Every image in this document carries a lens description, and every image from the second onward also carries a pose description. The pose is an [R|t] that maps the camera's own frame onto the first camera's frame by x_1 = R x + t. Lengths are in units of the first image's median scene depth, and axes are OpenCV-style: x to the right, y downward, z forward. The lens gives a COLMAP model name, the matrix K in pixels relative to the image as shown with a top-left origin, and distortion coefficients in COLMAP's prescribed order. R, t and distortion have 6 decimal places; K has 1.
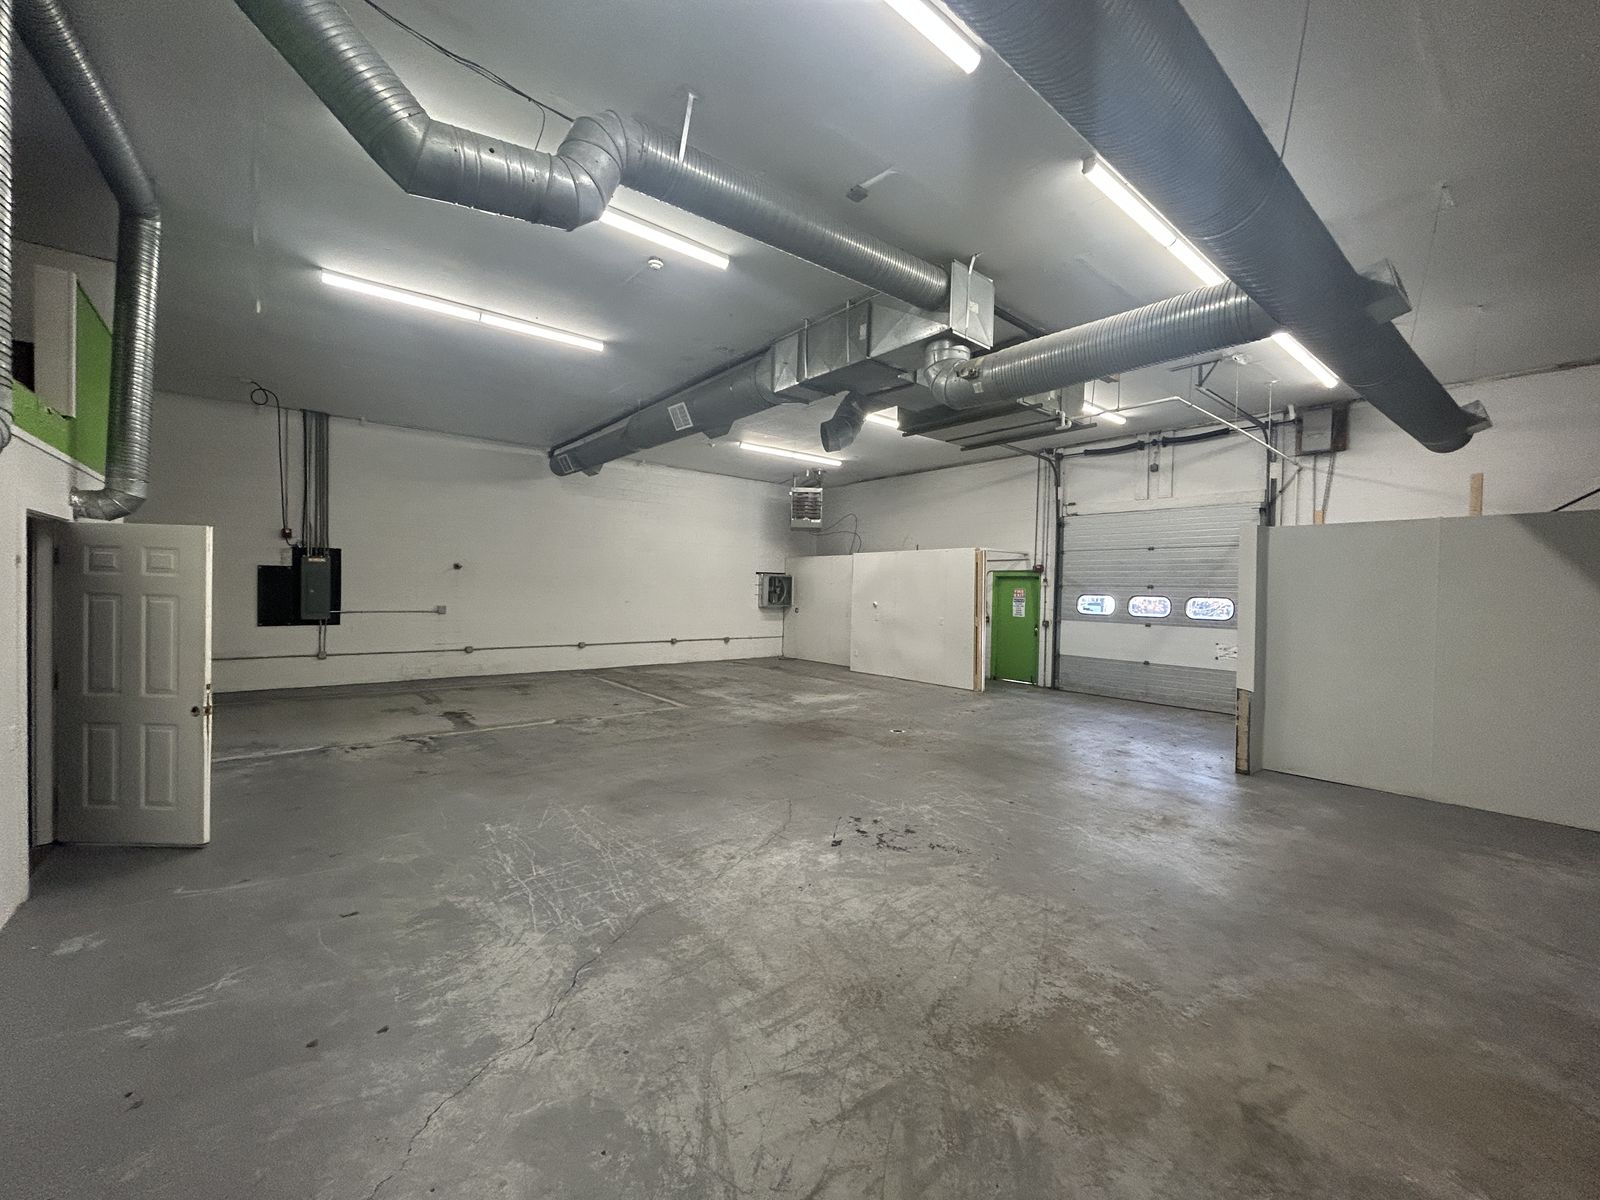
lens RADIAL K [[643.1, 0, 798.7], [0, 643.1, 591.6], [0, 0, 1]] dist [-0.002859, 0.001007]
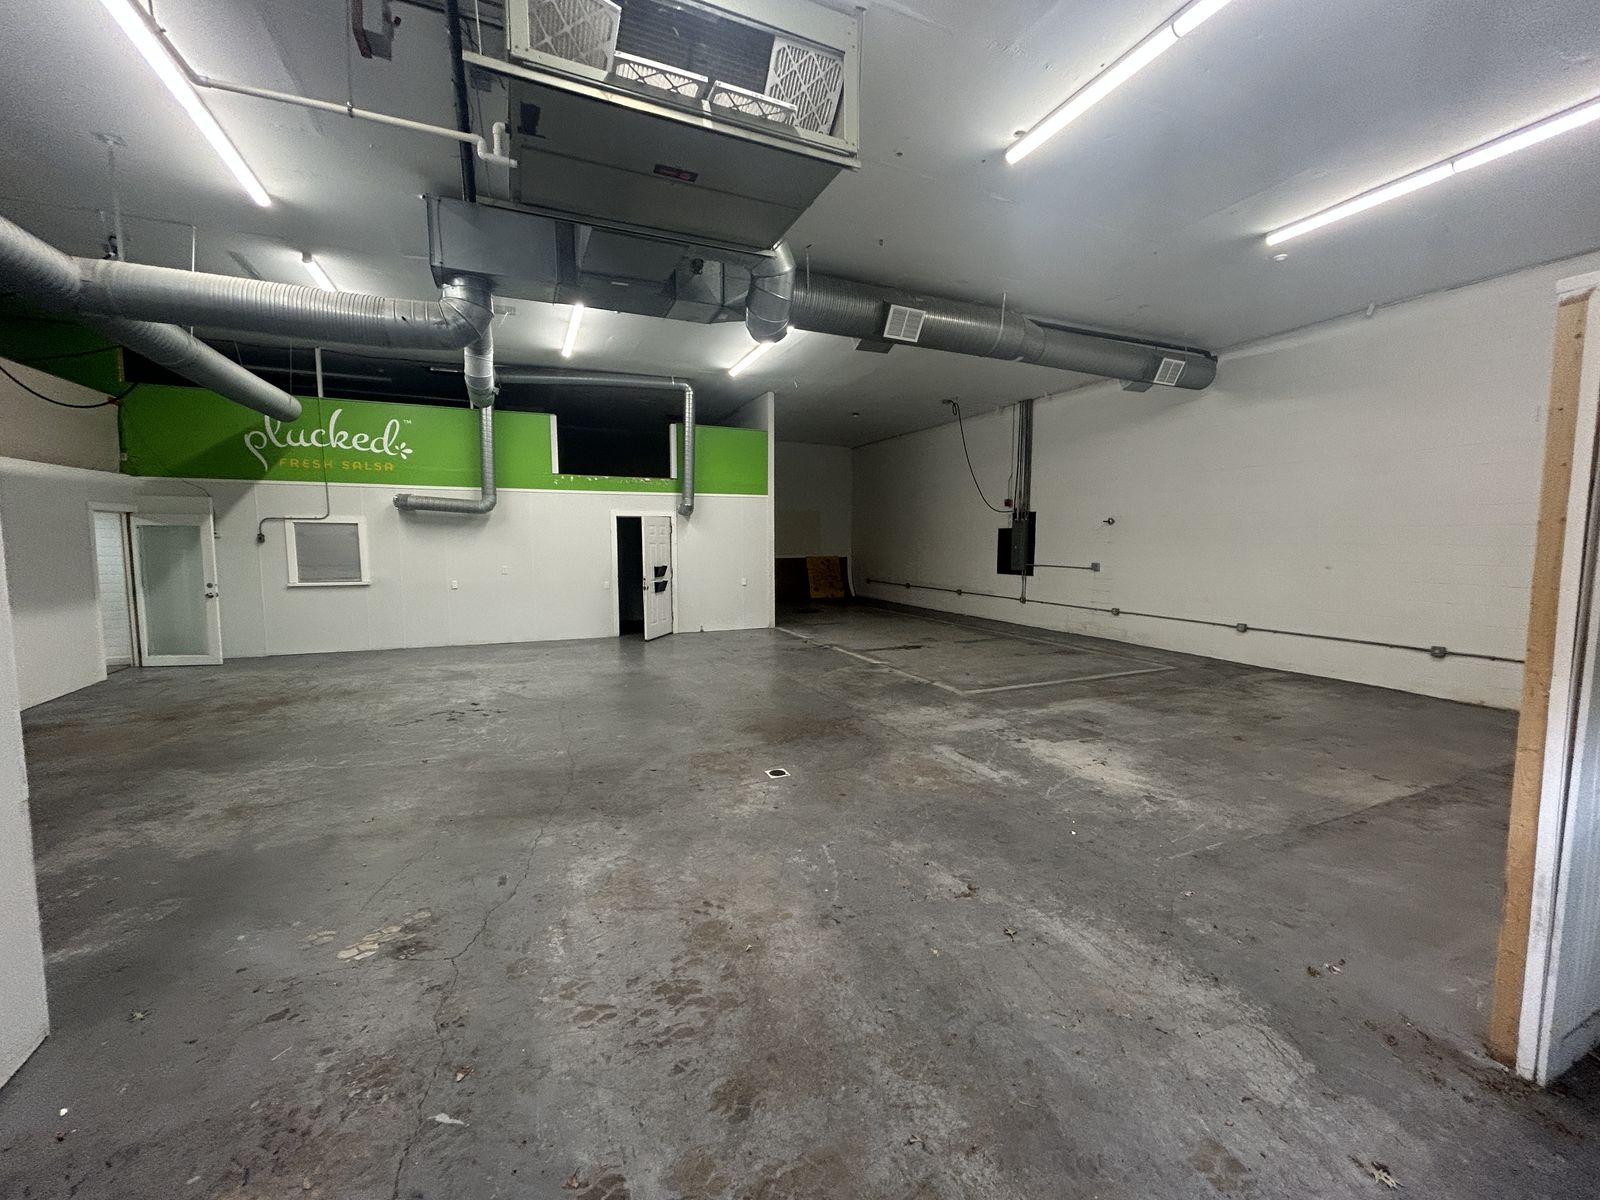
lens RADIAL K [[643.1, 0, 804.8], [0, 643.1, 594.4], [0, 0, 1]] dist [-0.002859, 0.001007]
pose [[-0.267099, 0.063018, -0.961606, 0.545412], [-0.012465, 0.997550, 0.068836, 0.008903], [0.963588, 0.030373, -0.265659, 0.907068]]
